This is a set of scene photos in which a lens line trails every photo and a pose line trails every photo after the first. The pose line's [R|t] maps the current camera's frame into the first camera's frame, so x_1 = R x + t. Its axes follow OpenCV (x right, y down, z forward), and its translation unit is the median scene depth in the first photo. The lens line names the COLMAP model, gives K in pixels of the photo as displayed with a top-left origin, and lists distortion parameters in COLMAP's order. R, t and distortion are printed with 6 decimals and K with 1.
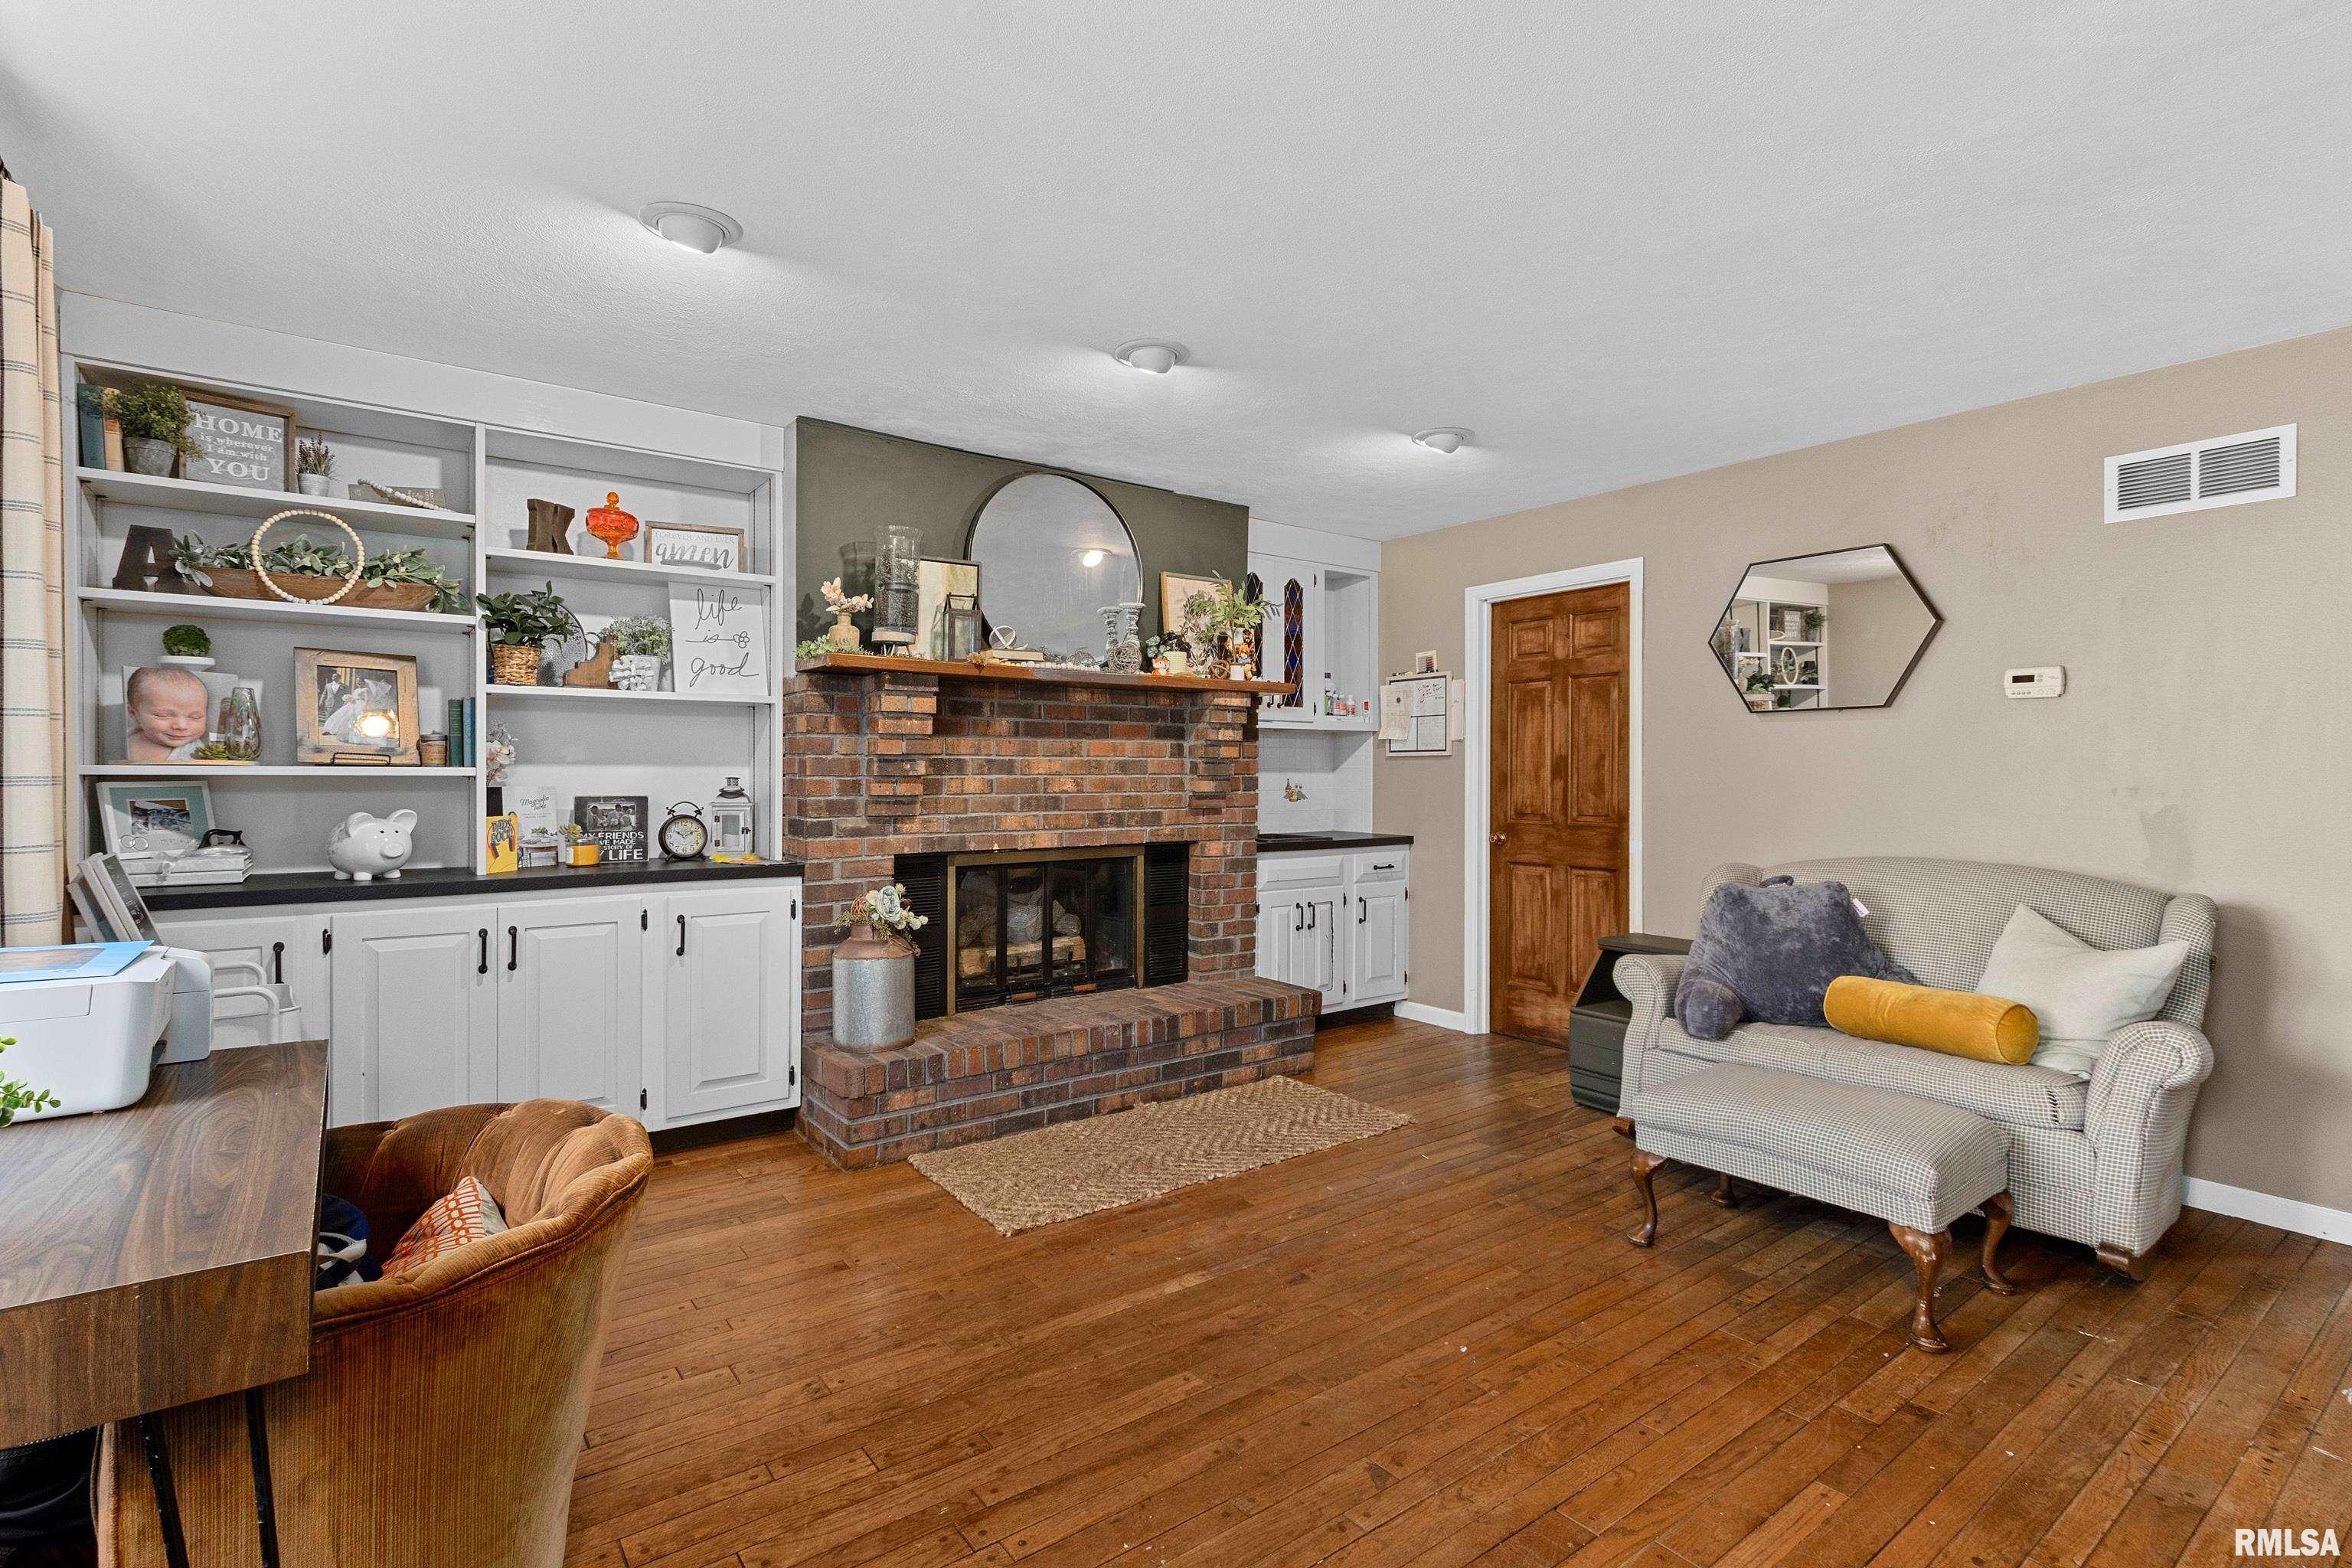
lens RADIAL K [[1097.8, 0, 1160.4], [0, 1097.8, 782.8], [0, 0, 1]] dist [0.004953, -0.000056]
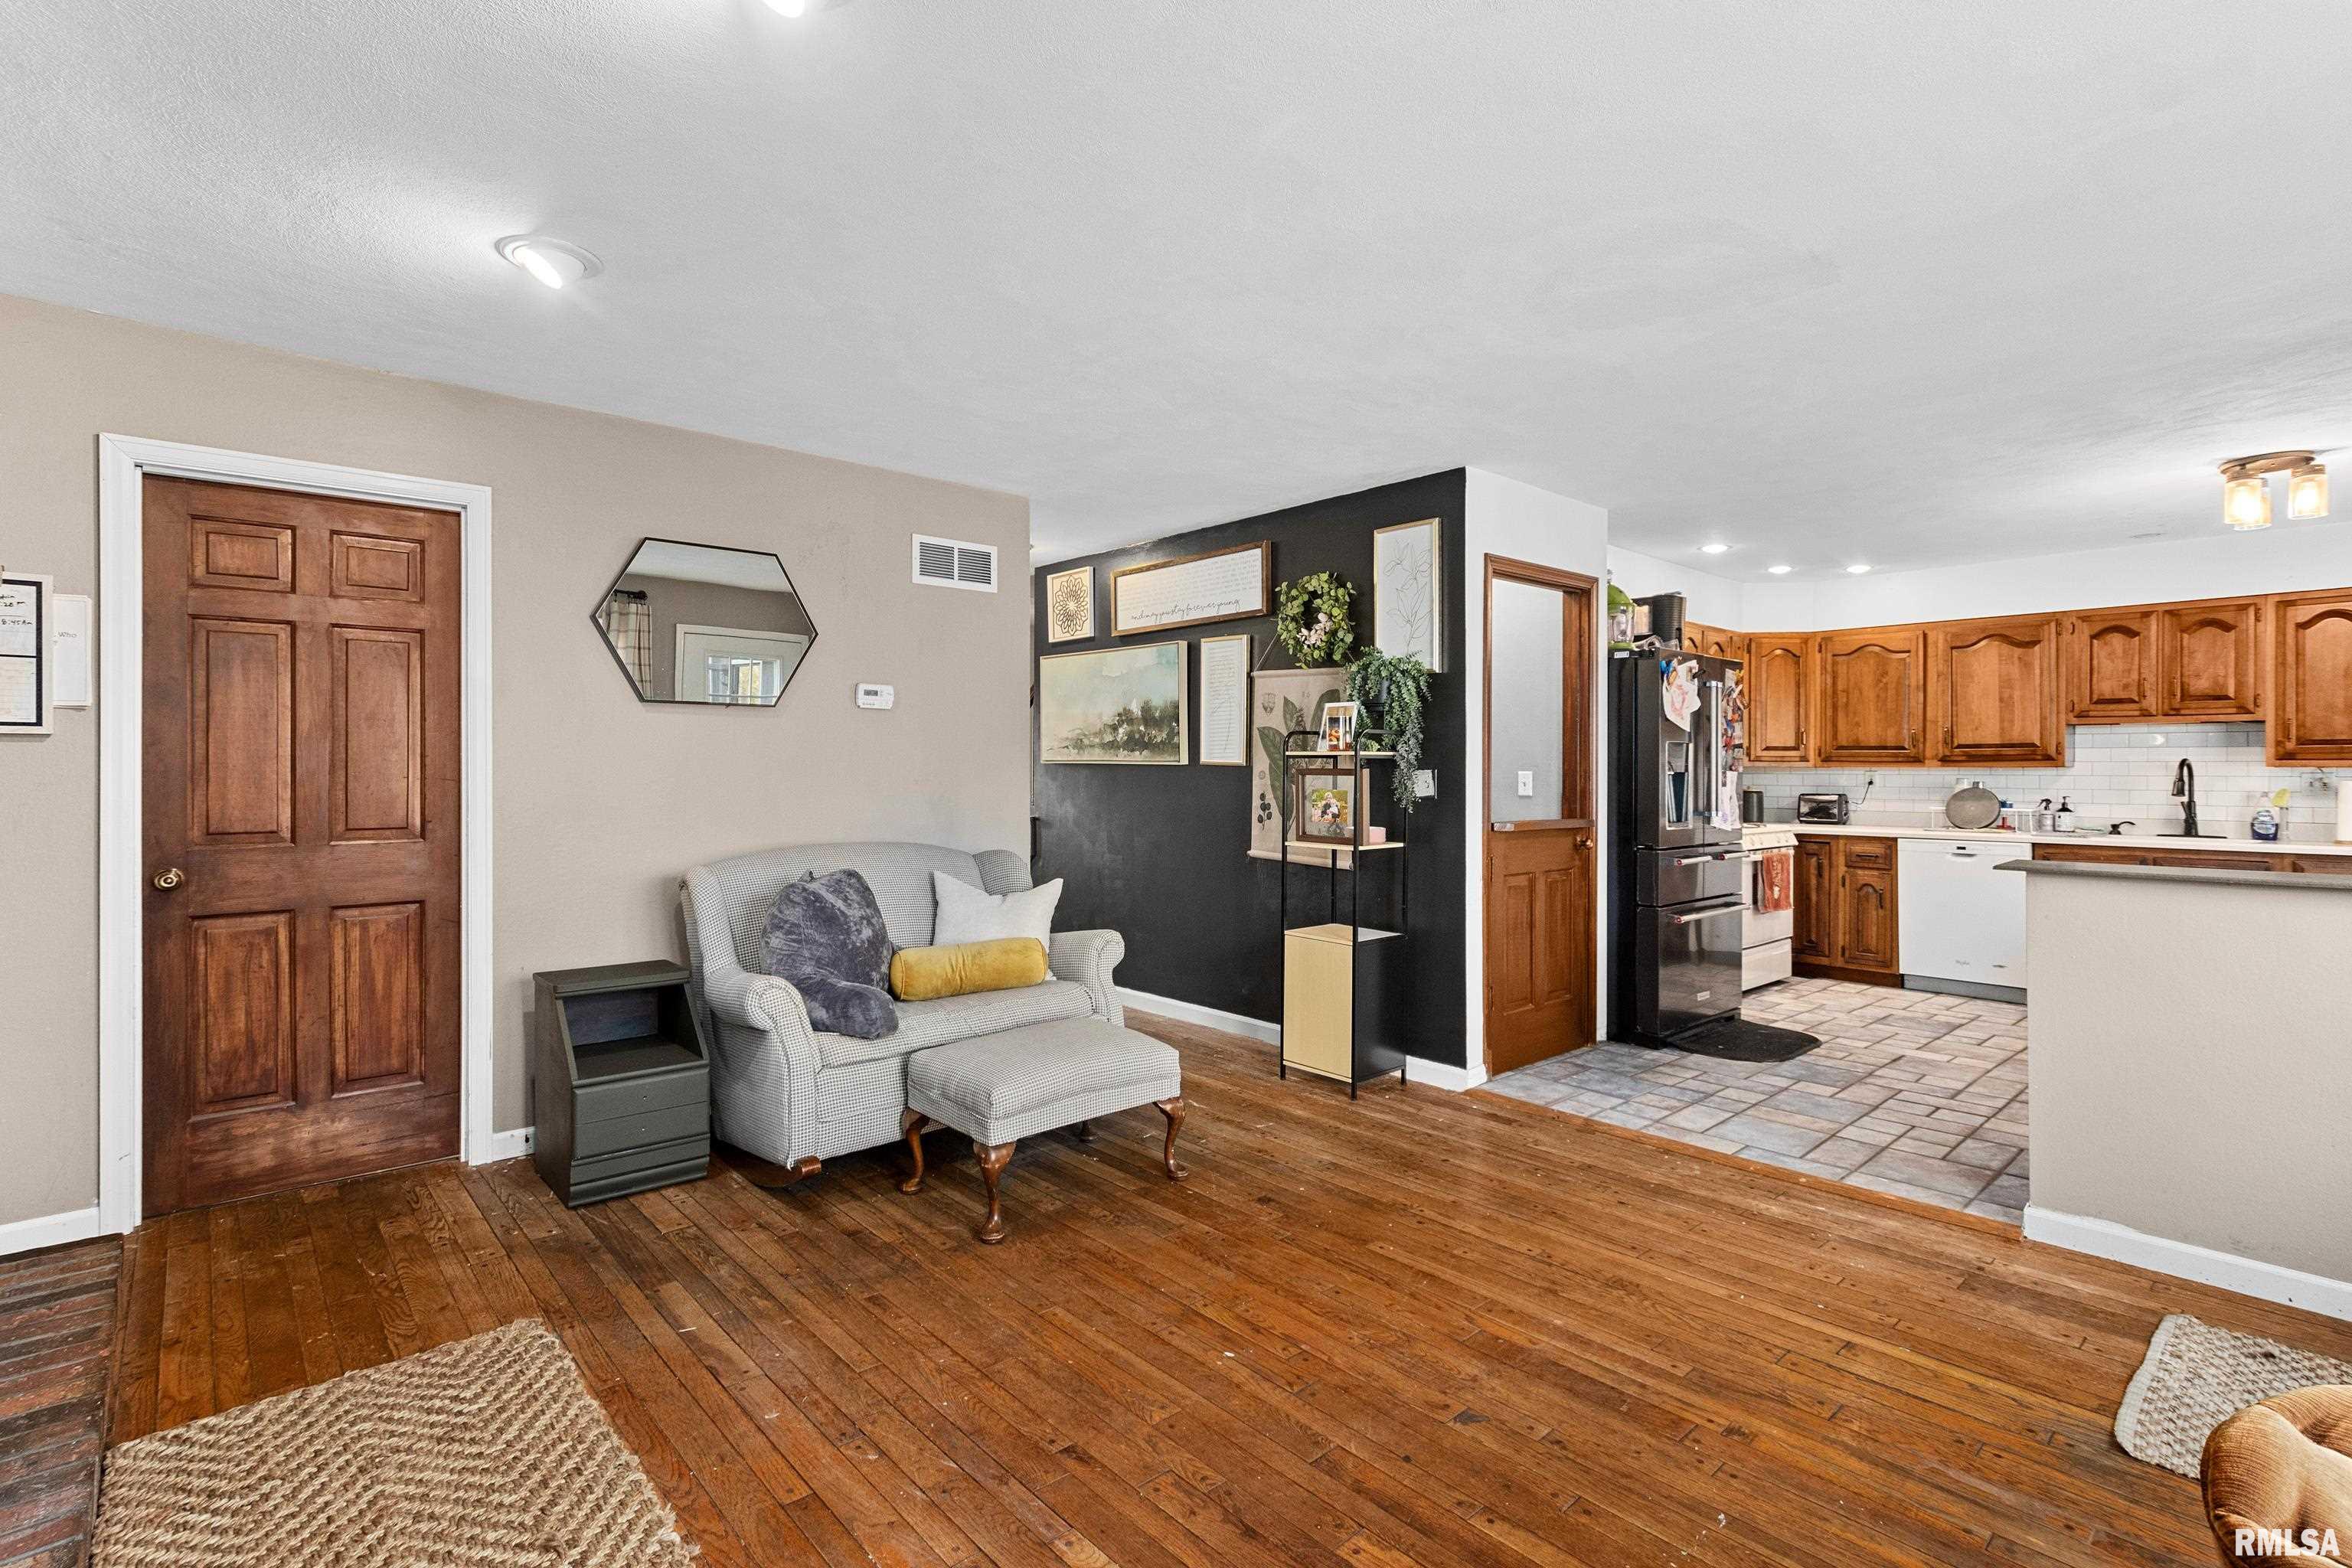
lens RADIAL K [[1095.5, 0, 1171.4], [0, 1095.5, 763.2], [0, 0, 1]] dist [-0.002487, -0.000491]
pose [[-0.088634, 0.002610, 0.996061, -0.440518], [0.006868, 0.999974, -0.002009, -0.009292], [-0.996041, 0.006663, -0.088649, 0.713593]]
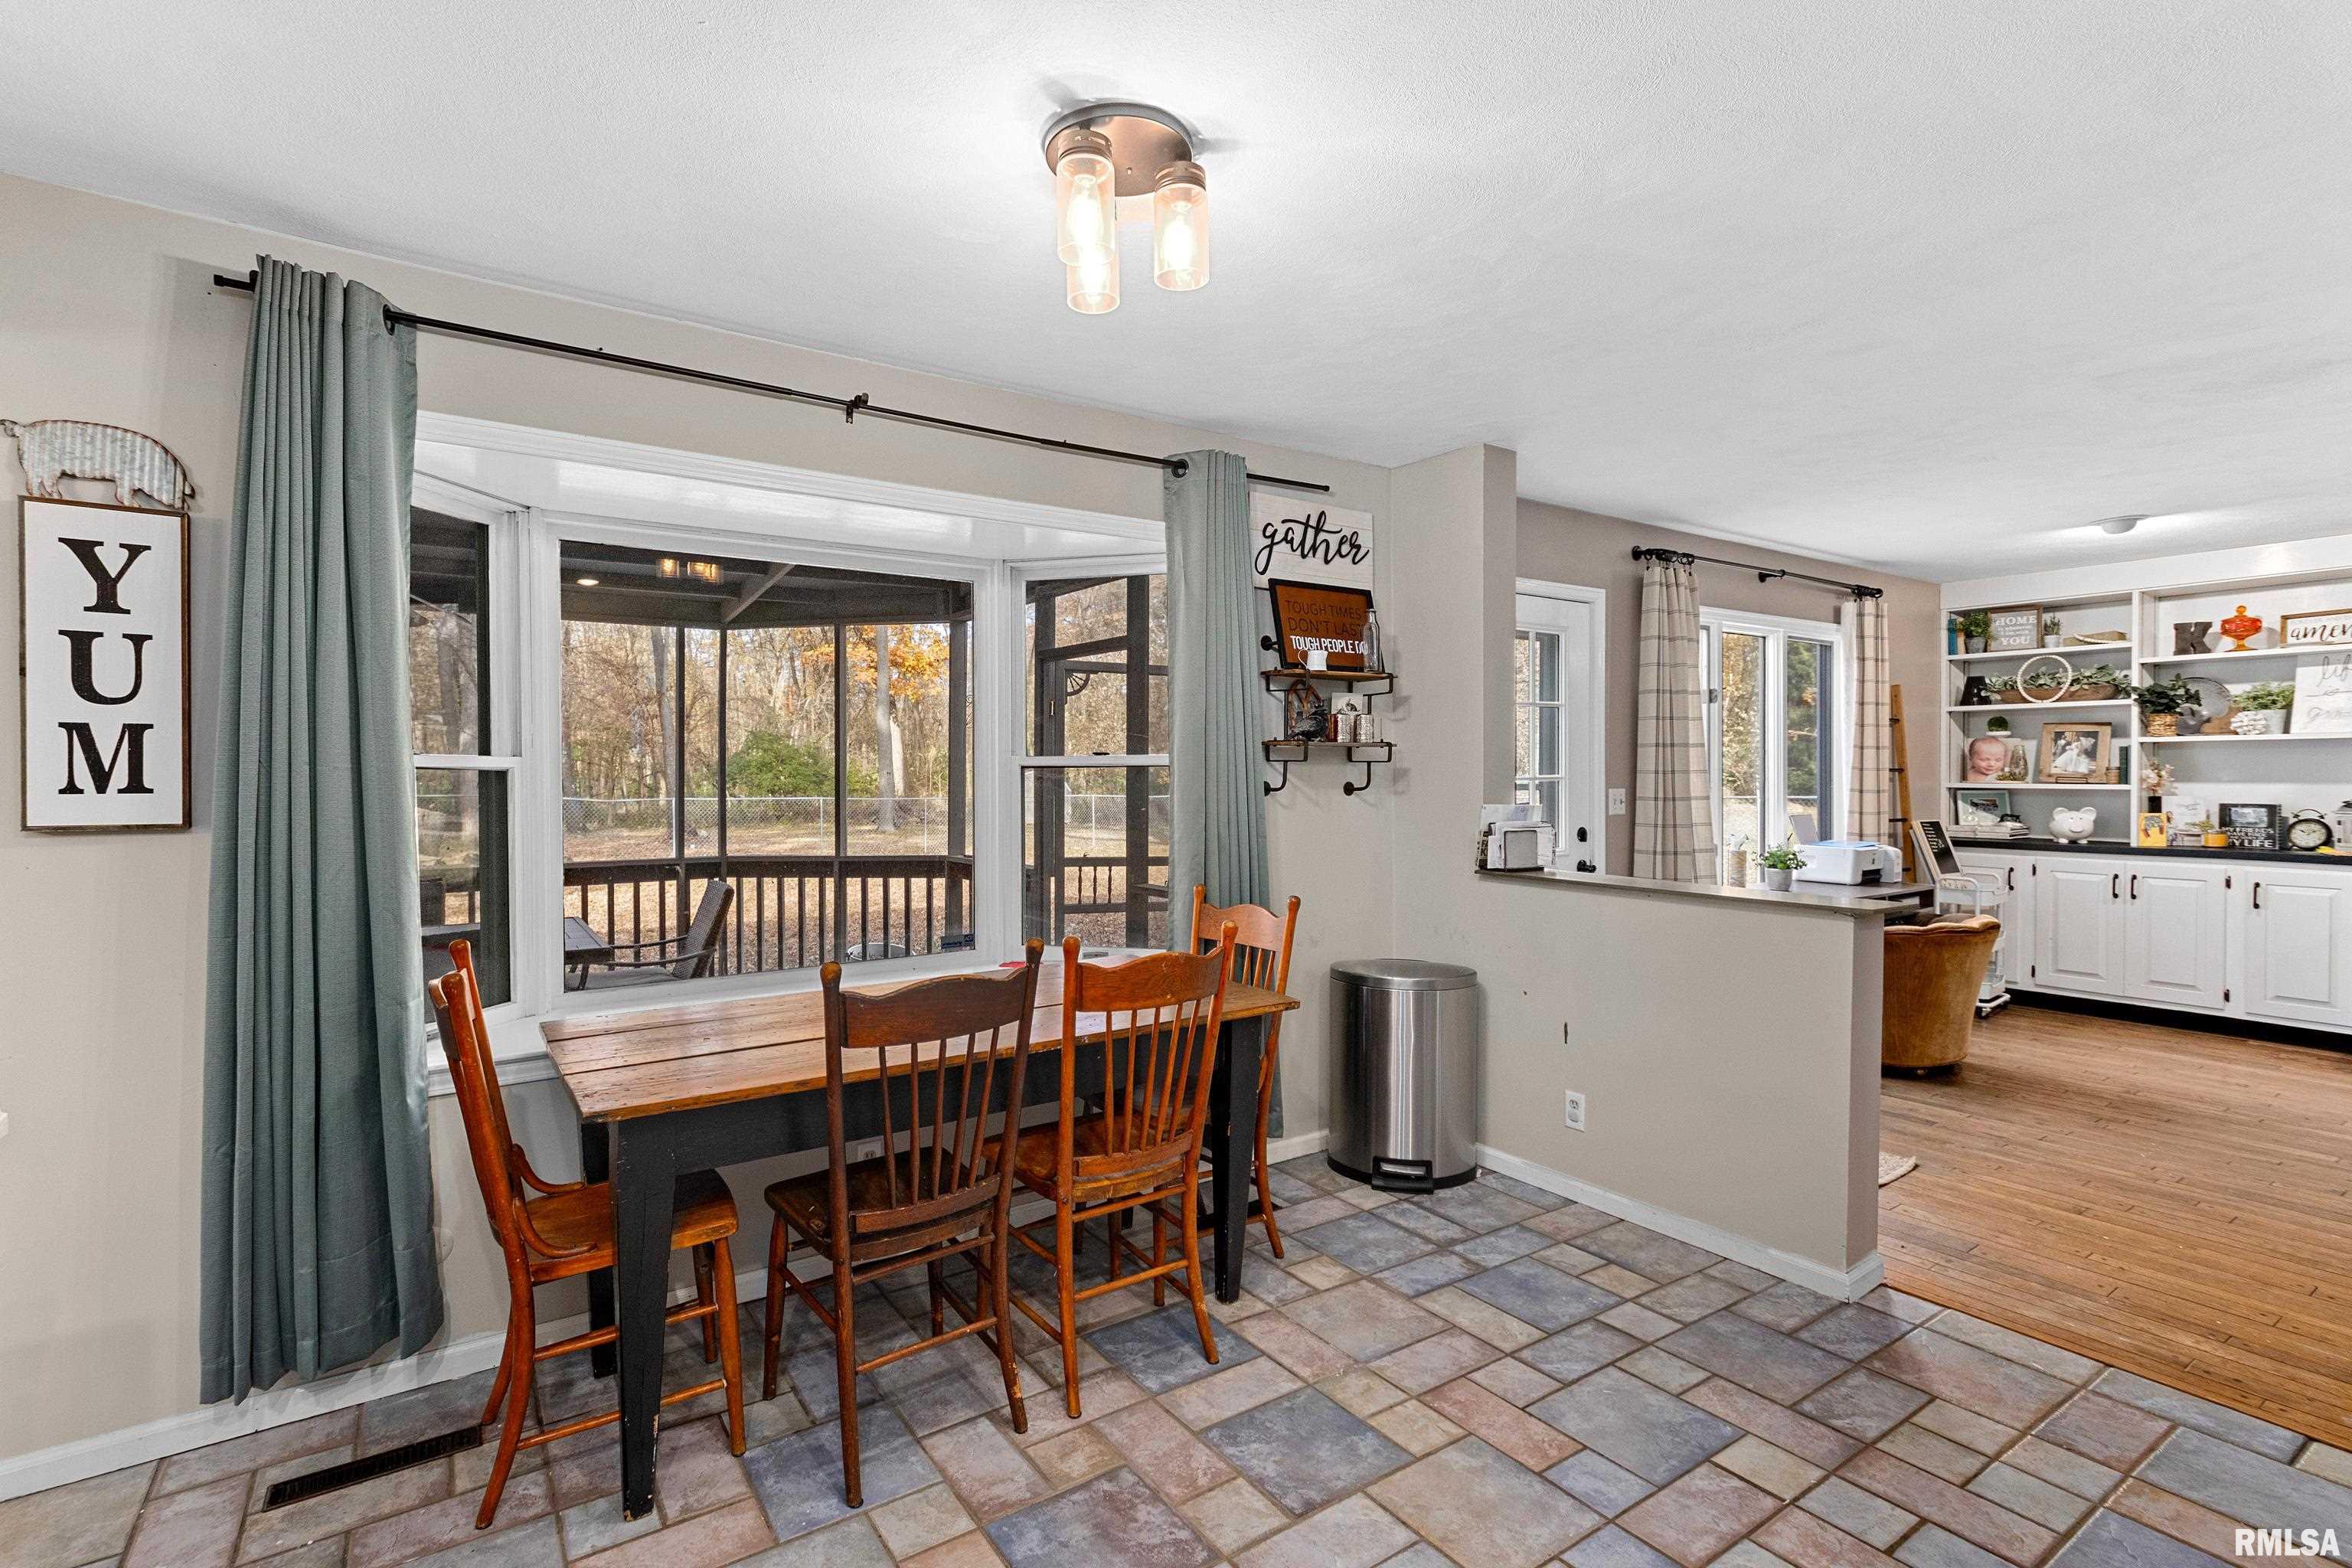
lens RADIAL K [[1097.8, 0, 1160.4], [0, 1097.8, 782.8], [0, 0, 1]] dist [0.004953, -0.000056]
pose [[-0.036957, 0.007569, -0.999288, 1.060502], [-0.007245, 0.999943, 0.007842, -0.017468], [0.999291, 0.007530, -0.036900, -0.434235]]
